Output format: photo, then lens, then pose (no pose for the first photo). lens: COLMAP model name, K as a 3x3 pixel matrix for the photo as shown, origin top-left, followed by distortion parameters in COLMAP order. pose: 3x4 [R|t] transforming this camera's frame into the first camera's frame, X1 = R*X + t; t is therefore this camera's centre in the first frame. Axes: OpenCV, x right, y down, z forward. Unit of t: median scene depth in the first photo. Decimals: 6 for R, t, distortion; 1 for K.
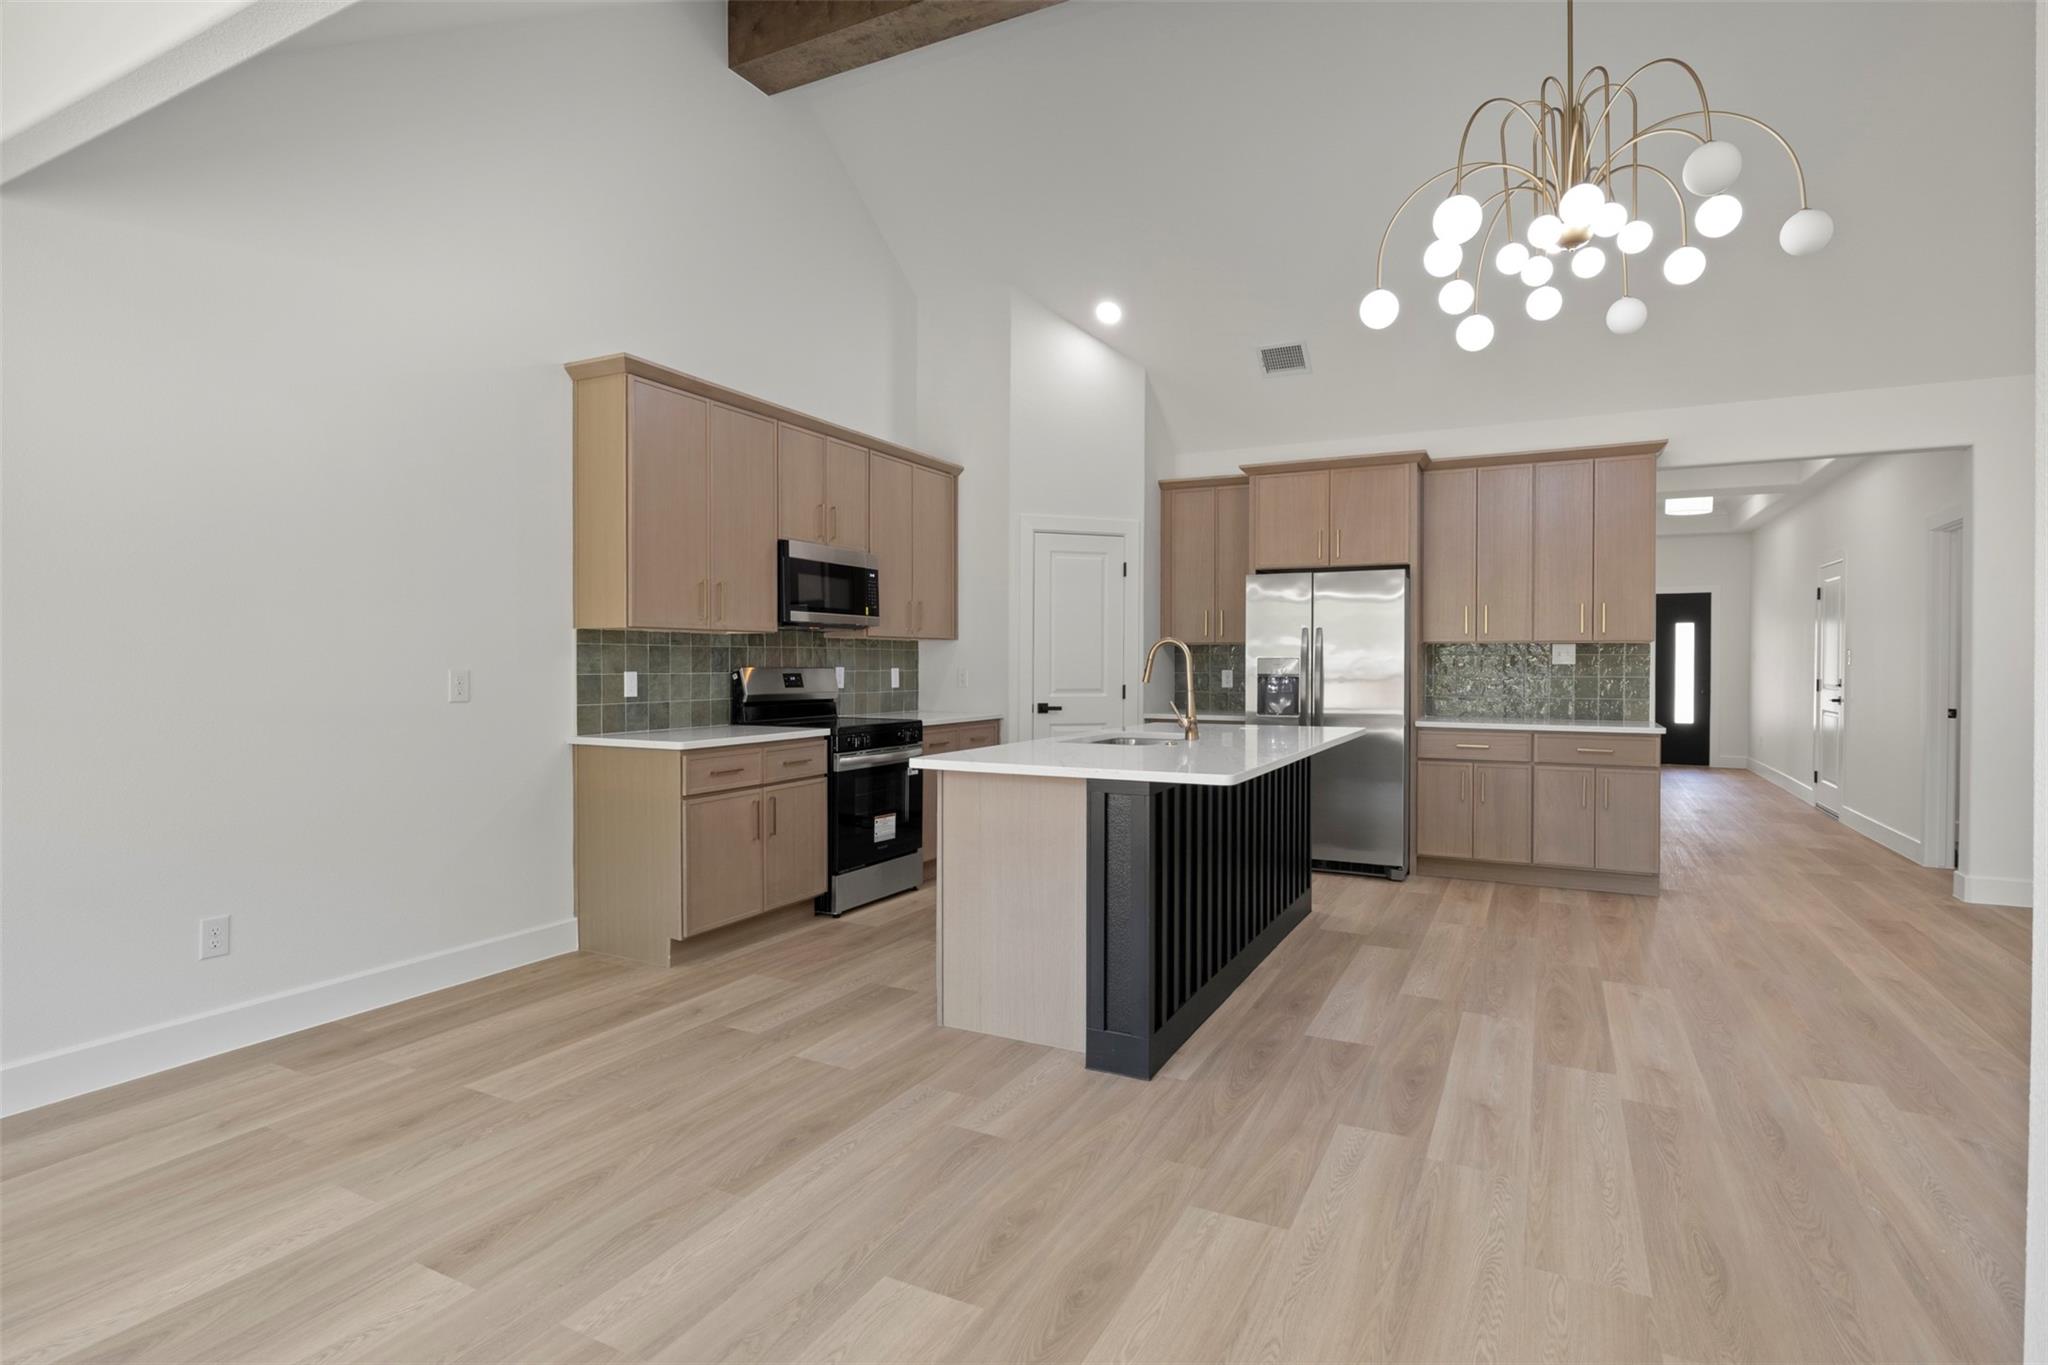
lens RADIAL K [[1025.8, 0, 1028.1], [0, 1025.8, 675.4], [0, 0, 1]] dist [-0.009112, -0.000401]
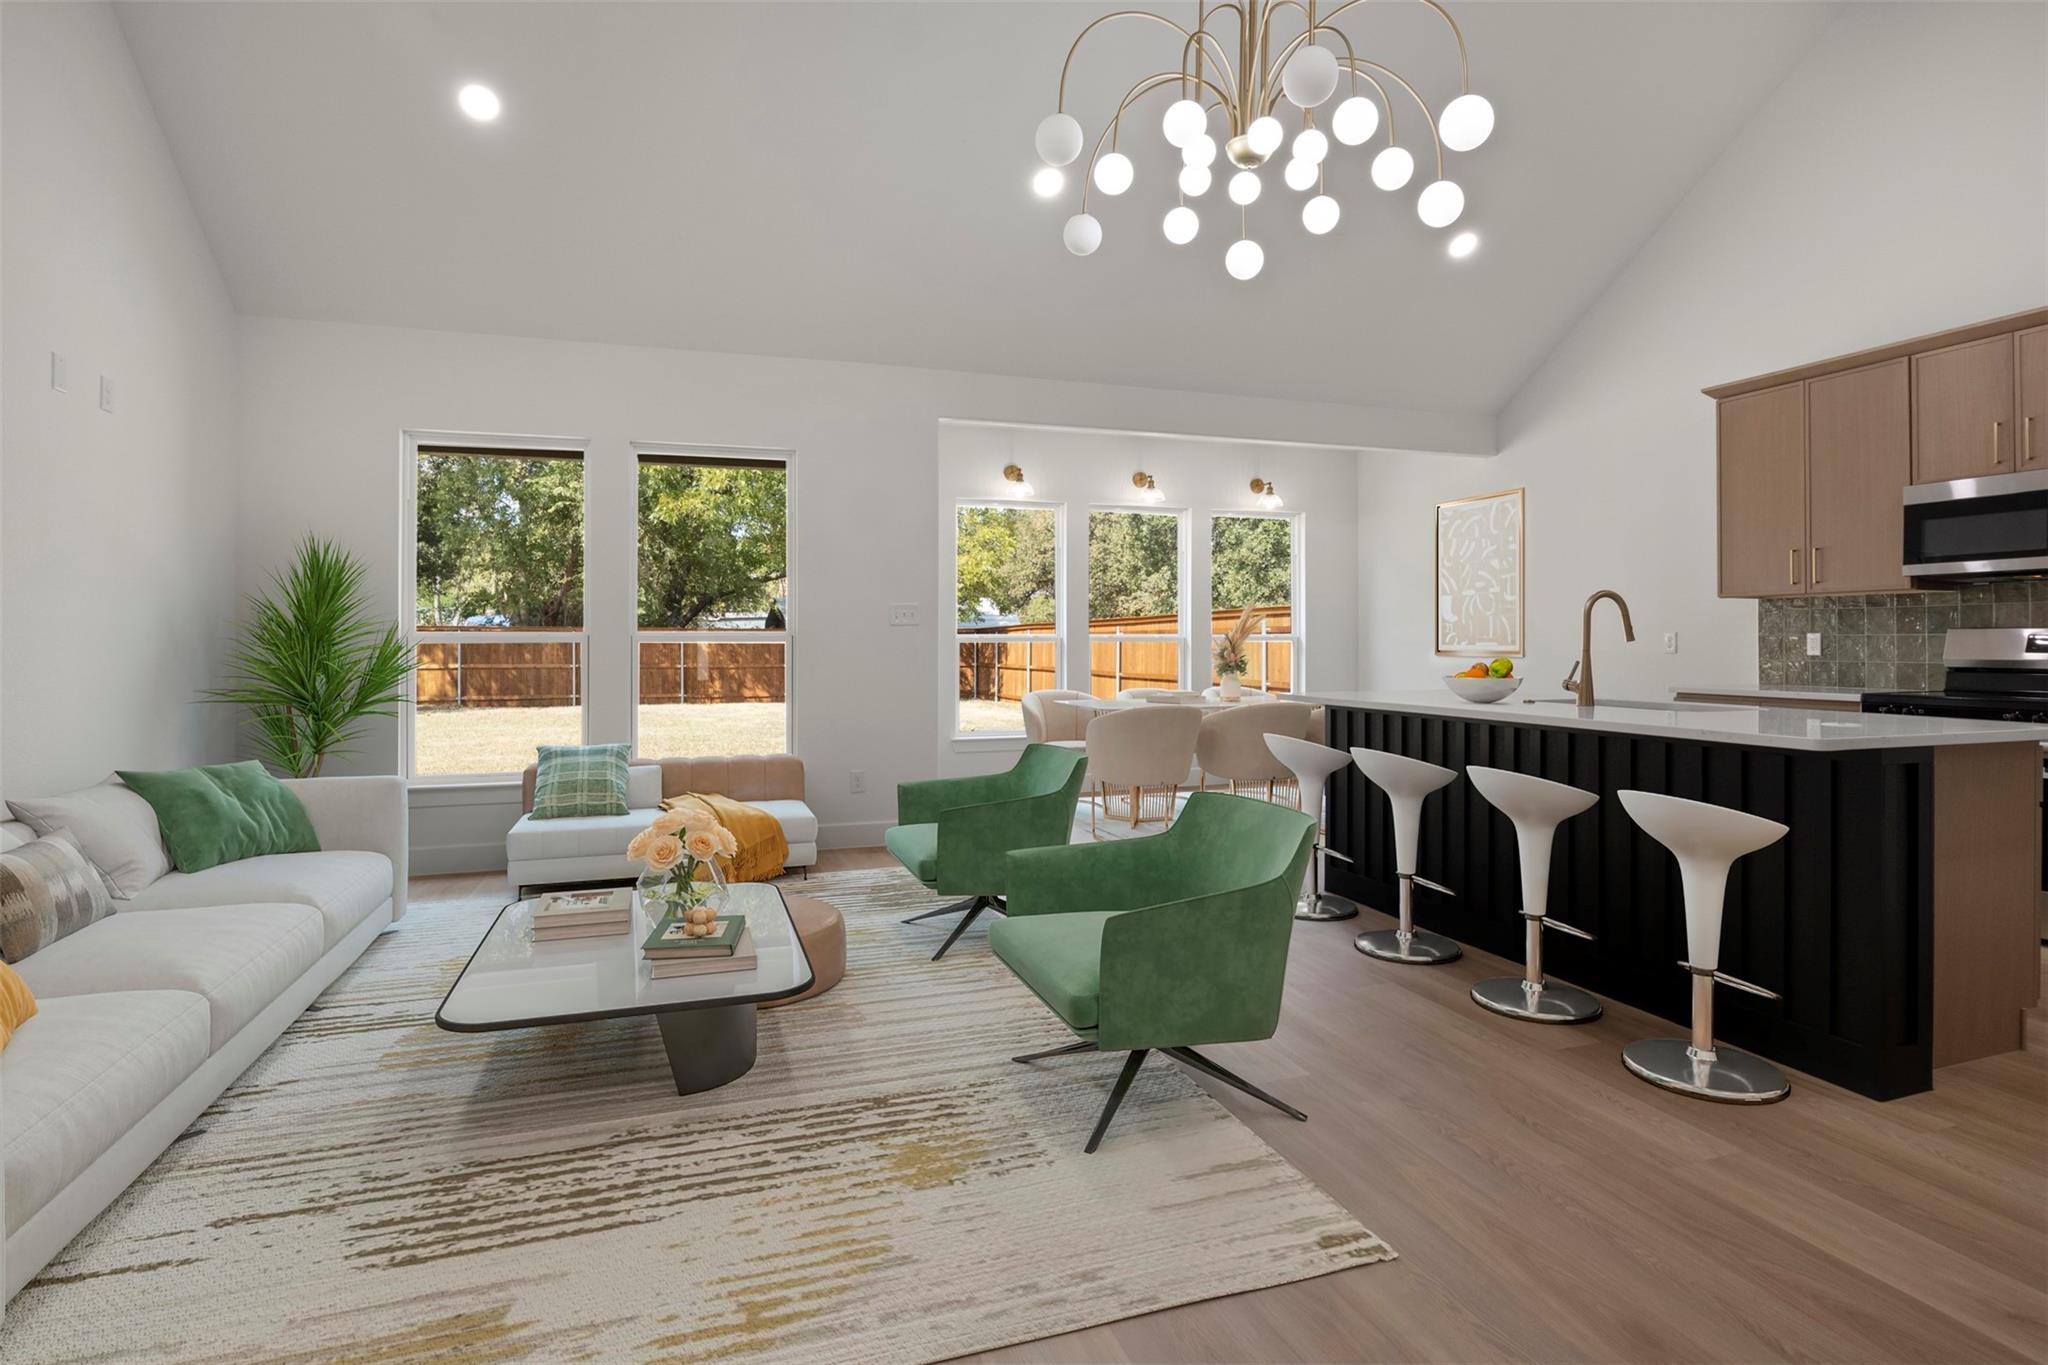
lens RADIAL K [[1026.9, 0, 1027.2], [0, 1026.9, 644.5], [0, 0, 1]] dist [-0.010139, -0.001760]
pose [[-0.696942, 0.001253, -0.717126, 0.899108], [-0.008052, 0.999922, 0.009572, 0.004316], [0.717082, 0.012446, -0.696878, 1.015442]]
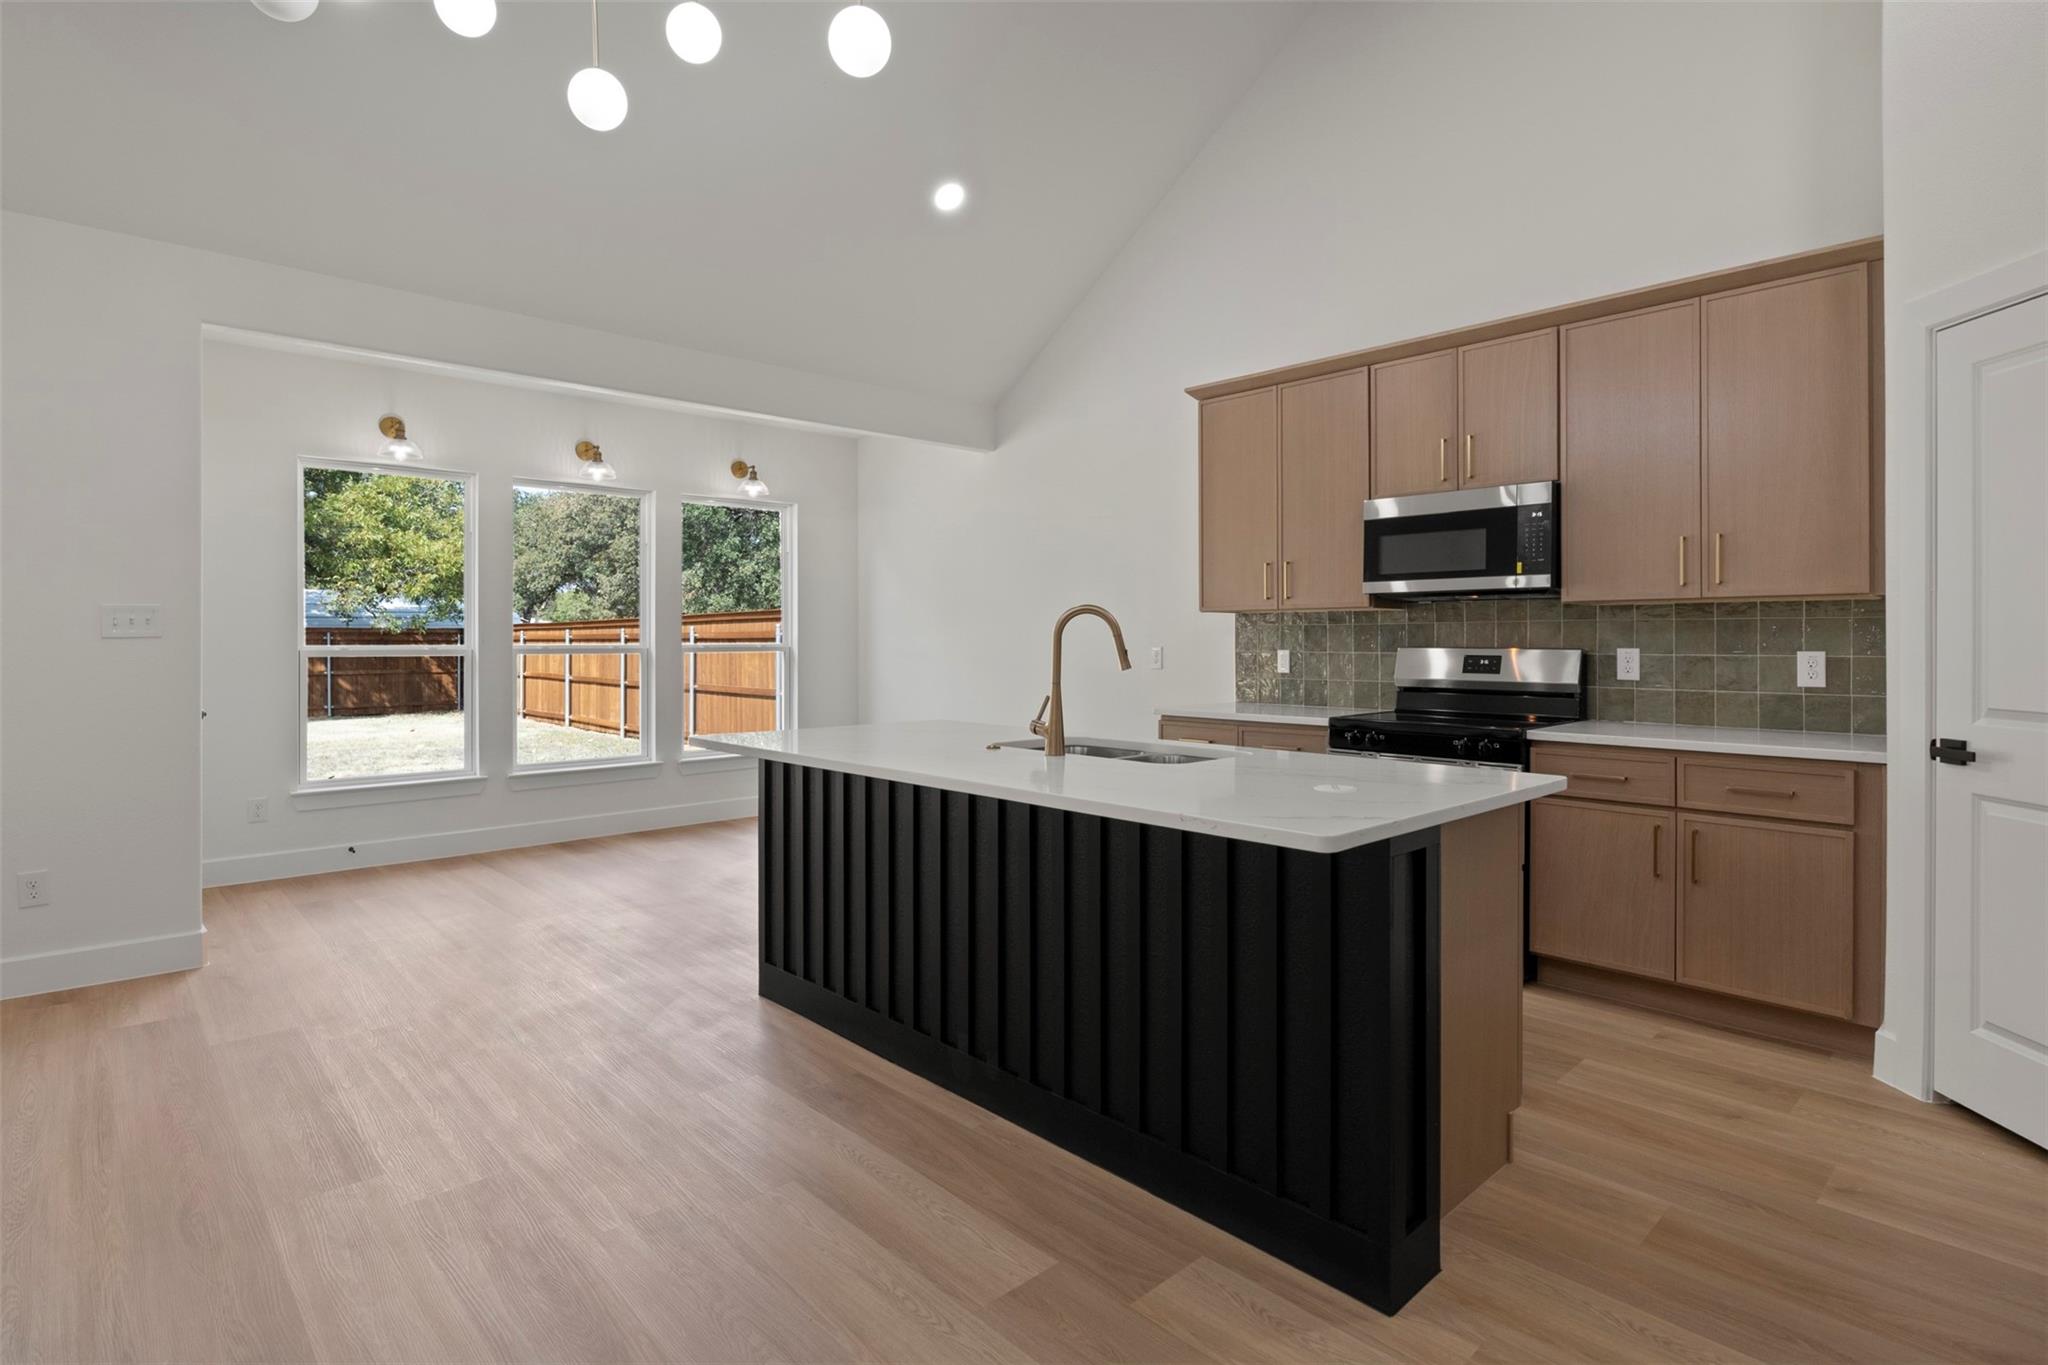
lens RADIAL K [[1025.4, 0, 1017.1], [0, 1025.4, 645.3], [0, 0, 1]] dist [-0.005243, -0.001279]
pose [[-0.343988, 0.003276, -0.938968, 0.648133], [-0.011433, 0.999905, 0.007677, -0.012154], [0.938904, 0.013377, -0.343918, 0.969125]]
